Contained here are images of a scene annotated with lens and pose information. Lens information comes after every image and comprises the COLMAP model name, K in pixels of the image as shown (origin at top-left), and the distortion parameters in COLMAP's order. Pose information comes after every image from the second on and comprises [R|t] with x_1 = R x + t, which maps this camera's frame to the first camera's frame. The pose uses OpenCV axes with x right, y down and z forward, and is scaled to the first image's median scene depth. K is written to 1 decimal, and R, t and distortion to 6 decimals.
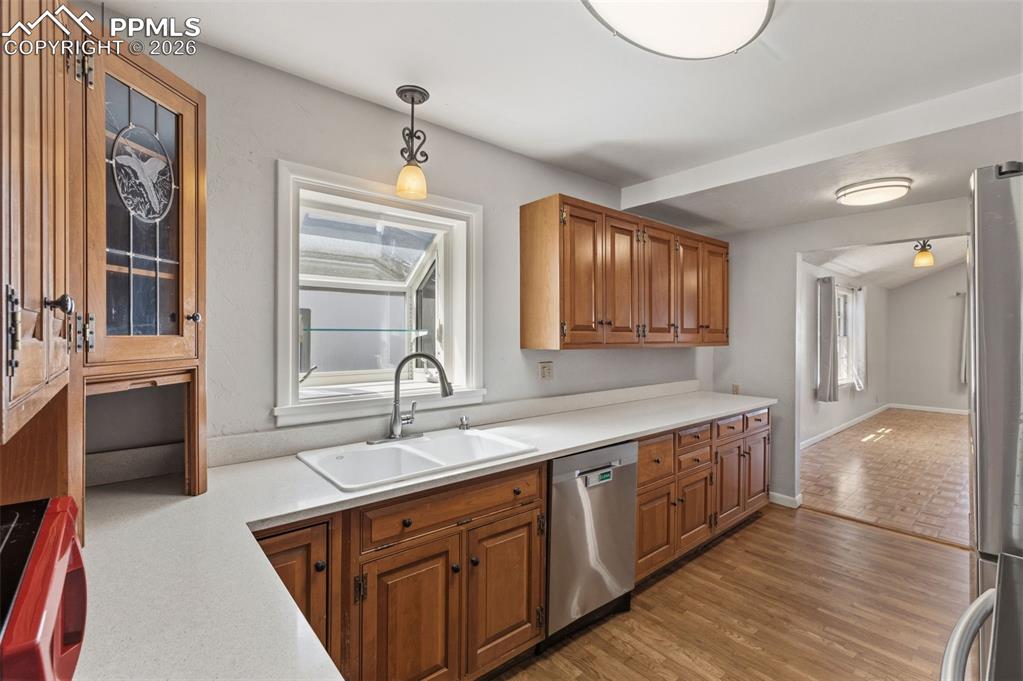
lens RADIAL K [[457.4, 0, 511.8], [0, 457.4, 330.2], [0, 0, 1]] dist [0.003378, 0.000438]
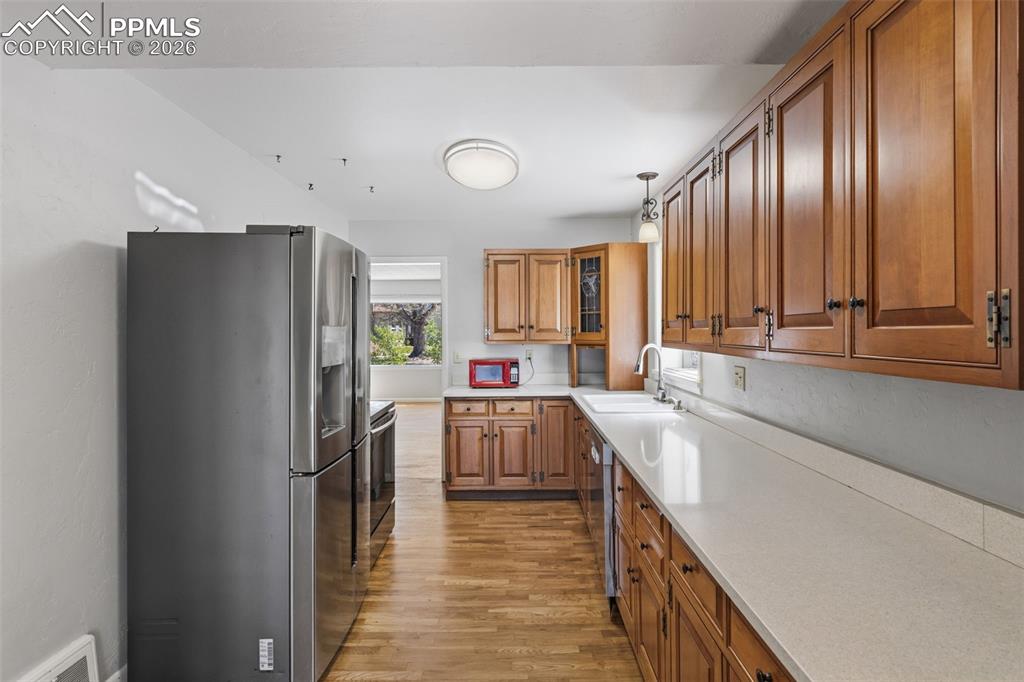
lens RADIAL K [[524.7, 0, 513.6], [0, 524.7, 331.0], [0, 0, 1]] dist [0.003054, 0.000753]
pose [[-0.654266, -0.003912, -0.756254, 1.332403], [0.004685, 0.999946, -0.009226, 0.019569], [0.756250, -0.009579, -0.654213, 1.712196]]
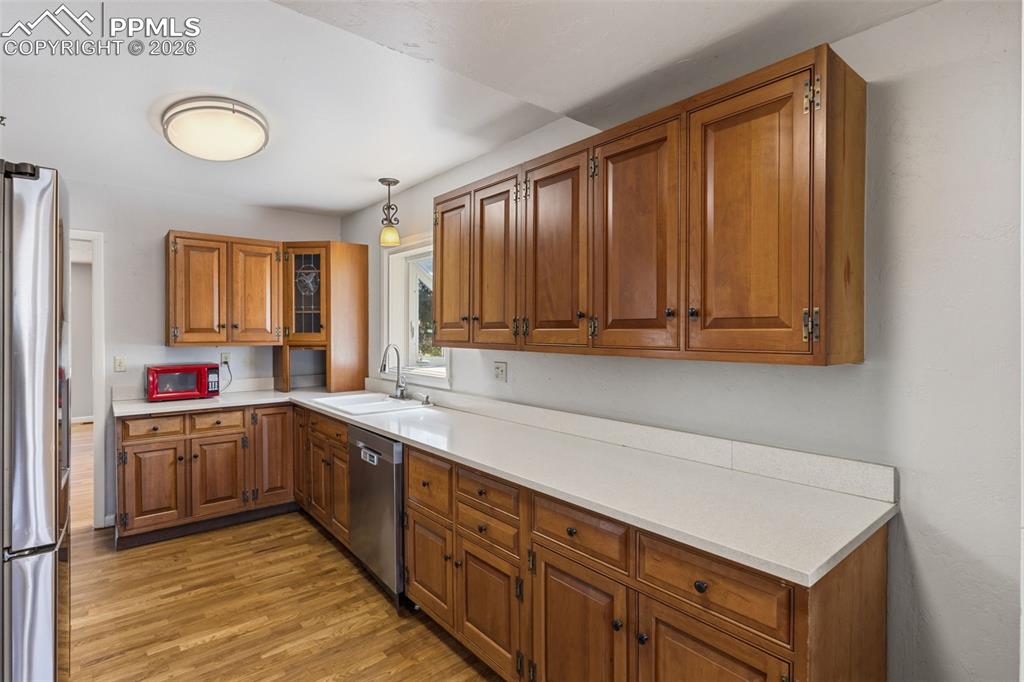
lens RADIAL K [[502.3, 0, 508.6], [0, 502.3, 335.0], [0, 0, 1]] dist [-0.001102, 0.001395]
pose [[-0.017056, -0.000165, -0.999855, 1.438605], [0.004972, 0.999988, -0.000250, 0.019454], [0.999842, -0.004976, -0.017055, 1.366996]]
